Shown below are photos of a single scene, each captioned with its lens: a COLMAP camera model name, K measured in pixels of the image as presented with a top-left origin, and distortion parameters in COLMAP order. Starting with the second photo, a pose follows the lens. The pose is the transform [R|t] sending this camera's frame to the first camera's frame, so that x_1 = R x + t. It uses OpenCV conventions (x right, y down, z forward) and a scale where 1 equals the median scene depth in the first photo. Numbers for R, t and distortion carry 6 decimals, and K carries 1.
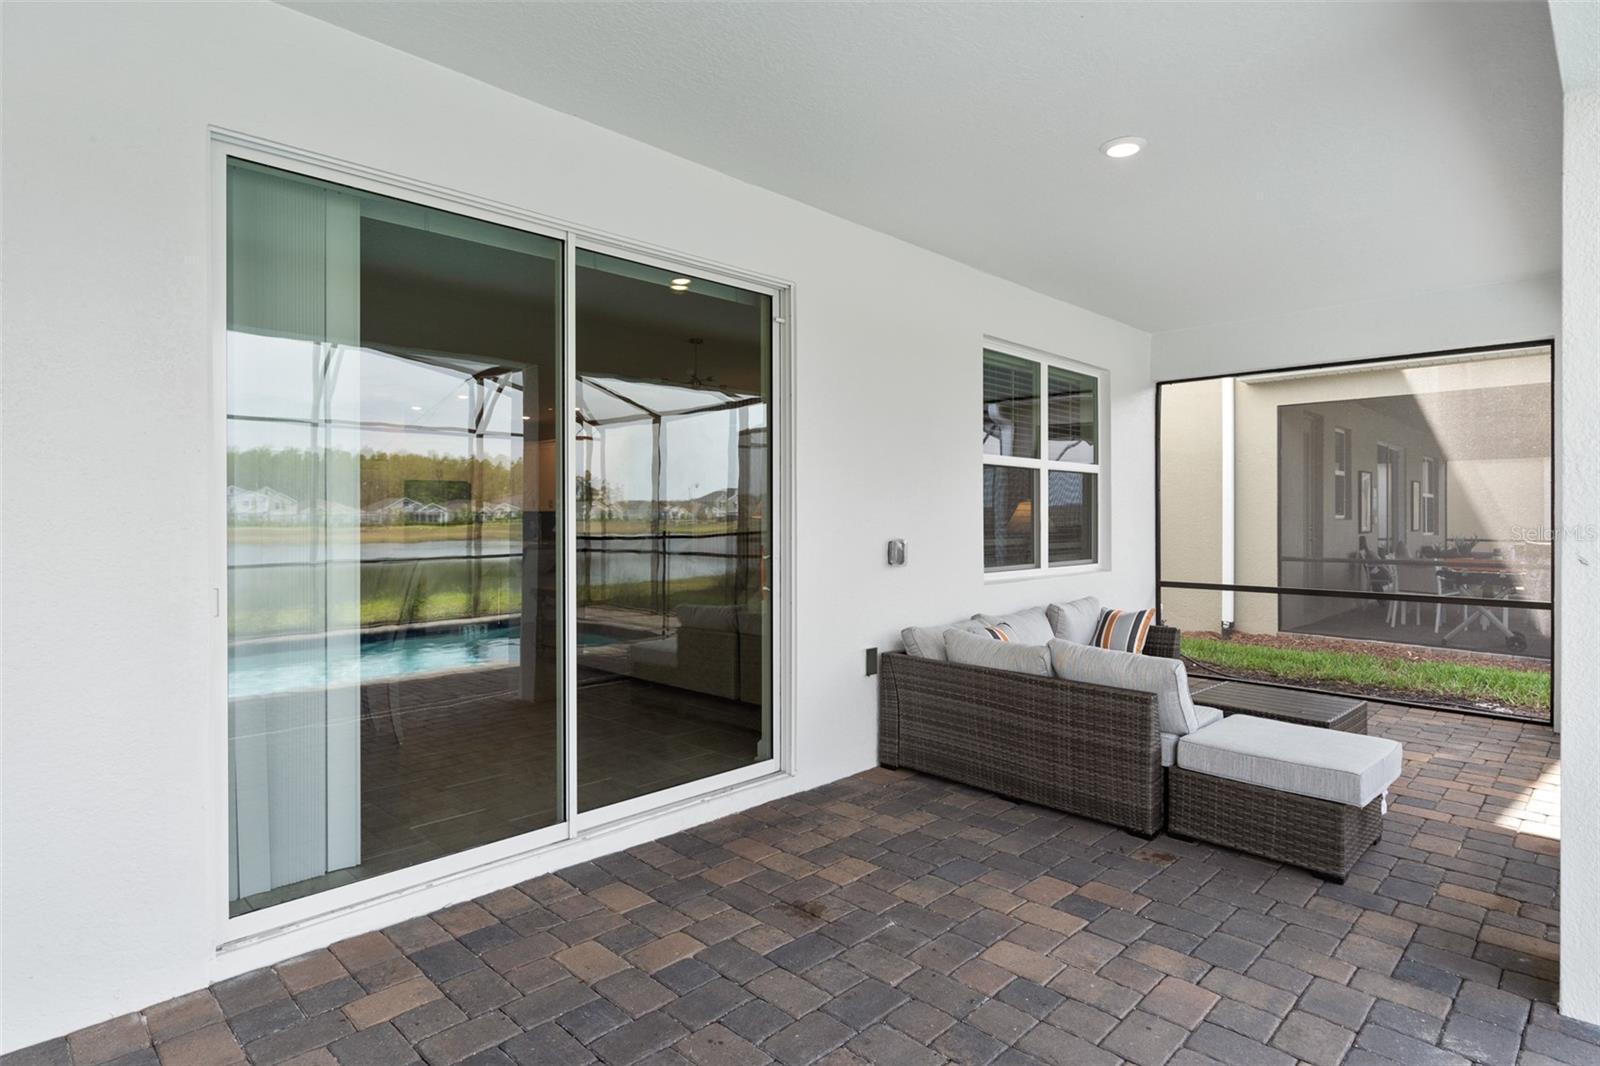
lens RADIAL K [[854.0, 0, 800.0], [0, 854.0, 533.0], [0, 0, 1]] dist [-0.028832, -0.000072]
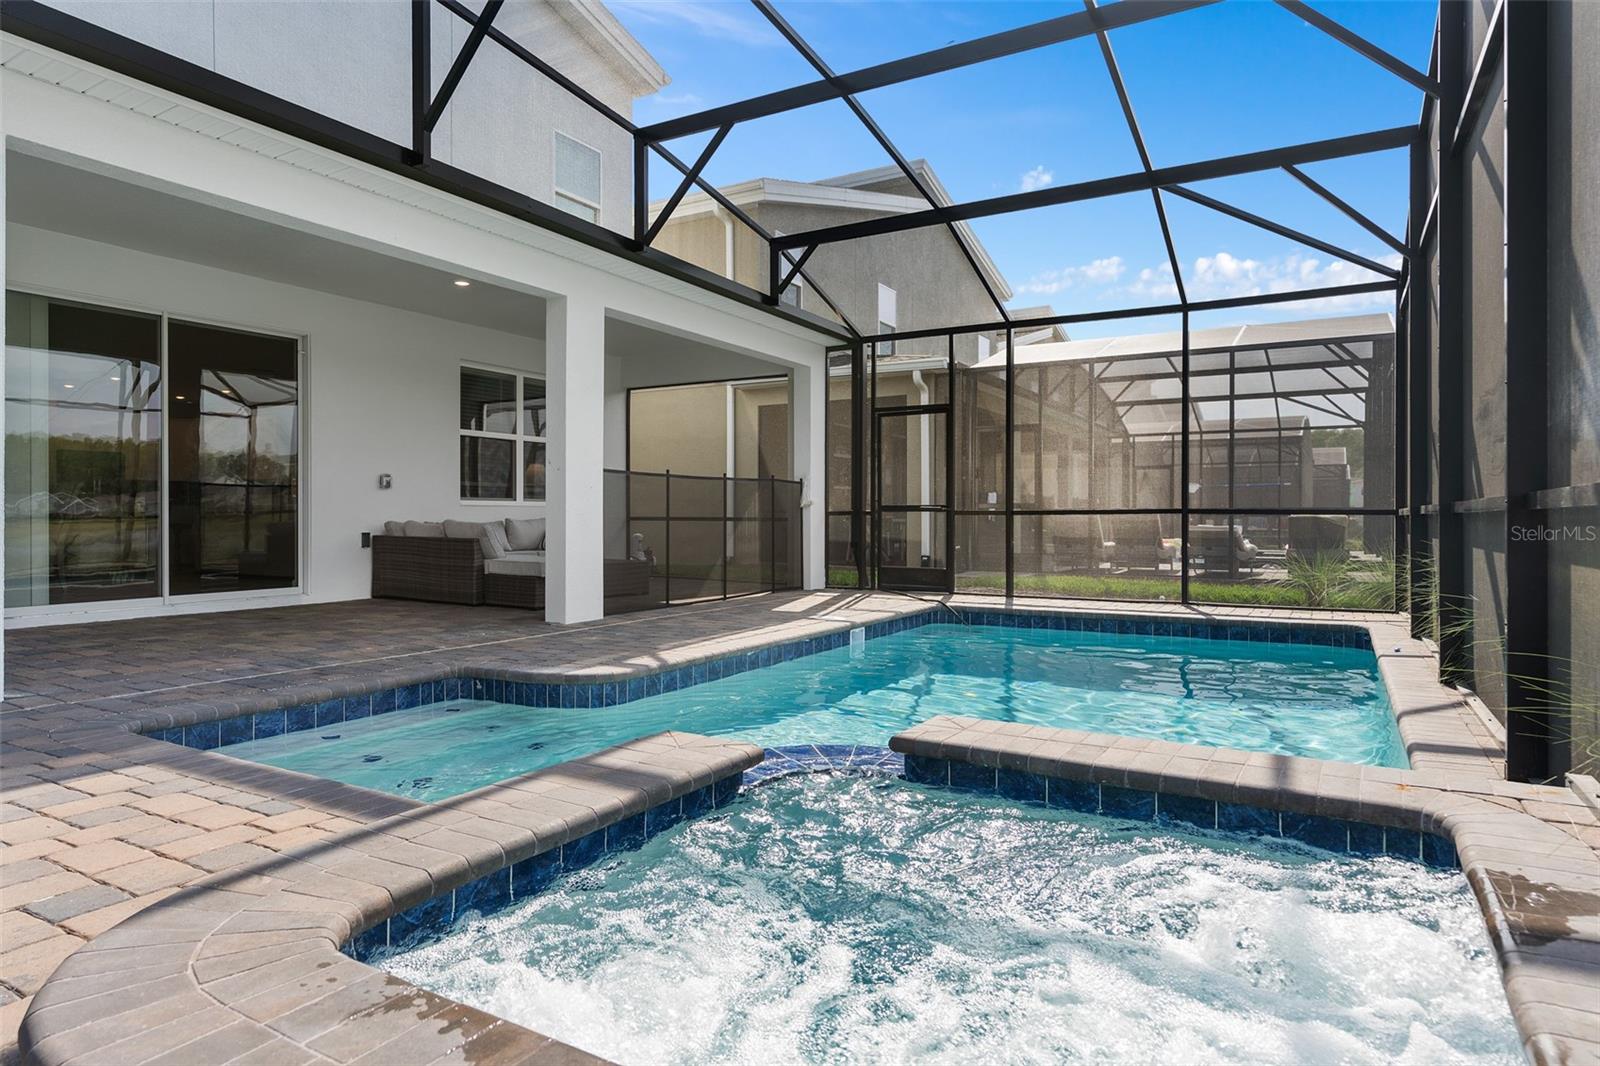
lens RADIAL K [[928.5, 0, 800.0], [0, 928.5, 533.0], [0, 0, 1]] dist [0.001904, 0.000806]
pose [[0.969220, -0.005471, 0.246137, 0.490183], [0.005782, 0.999983, -0.000542, 0.140669], [-0.246130, 0.001948, 0.969235, -1.145860]]
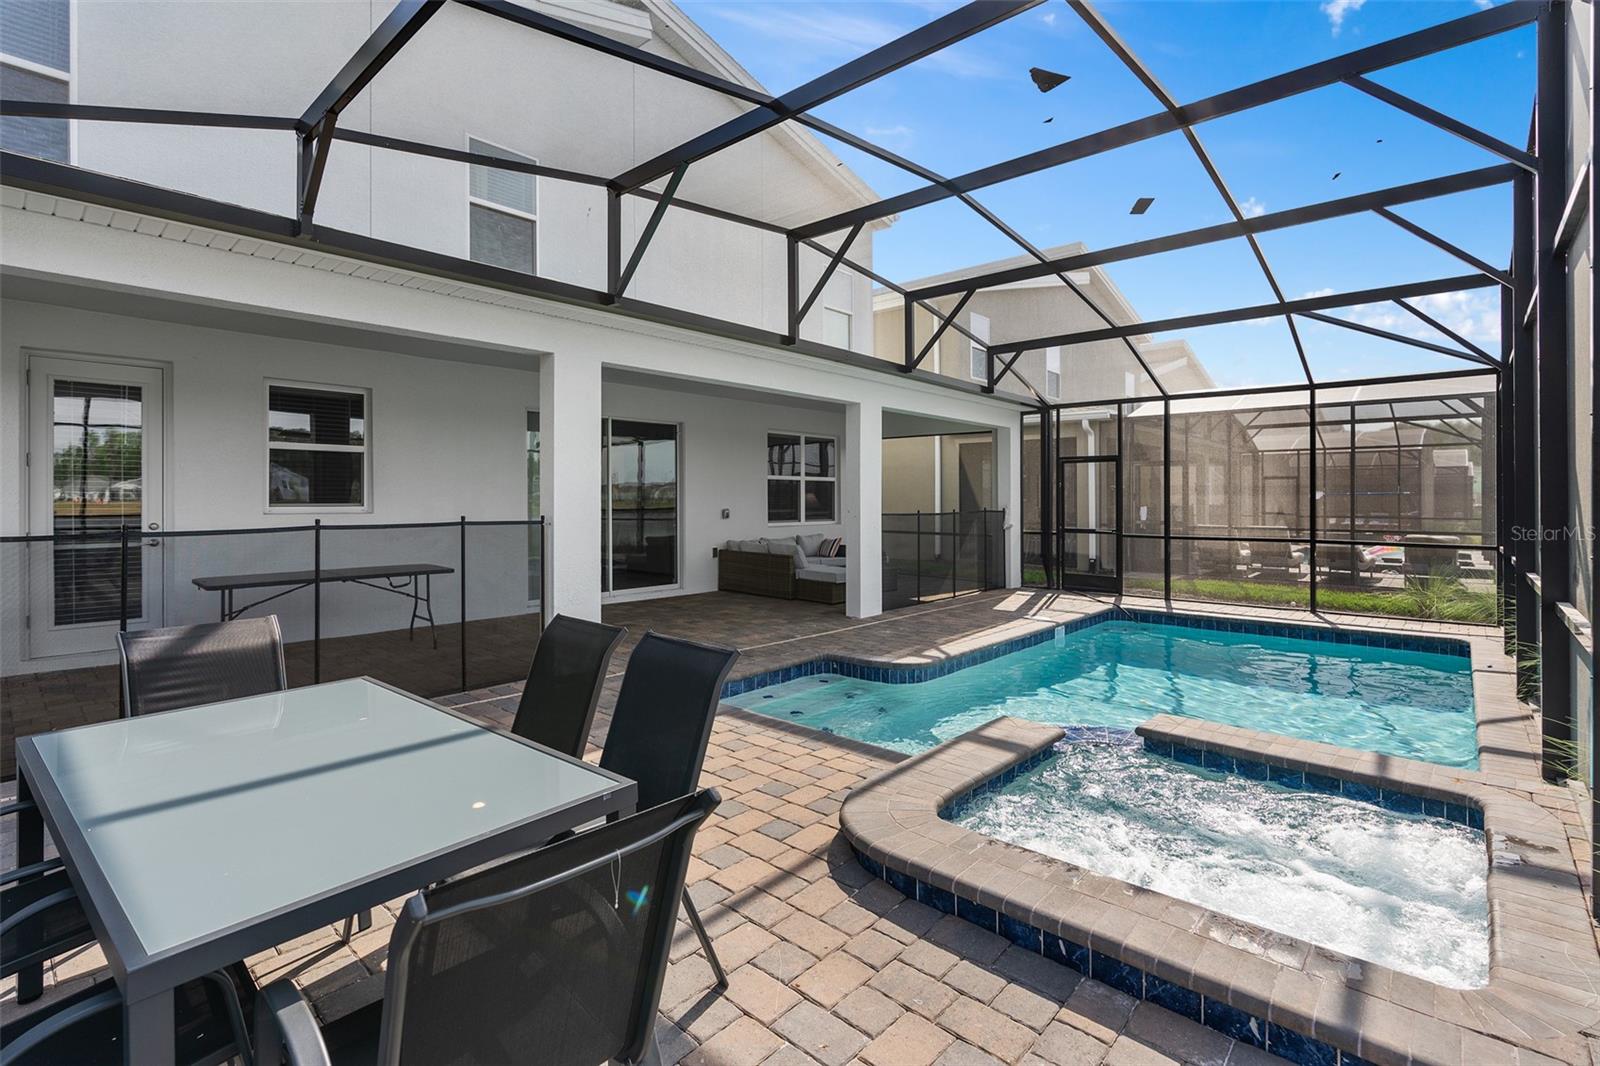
lens RADIAL K [[741.4, 0, 801.2], [0, 741.4, 502.6], [0, 0, 1]] dist [-0.001383, 0.000563]
pose [[0.999112, -0.004171, 0.041916, 0.261947], [0.004644, 0.999926, -0.011208, 0.014817], [-0.041866, 0.011393, 0.999058, -1.434611]]
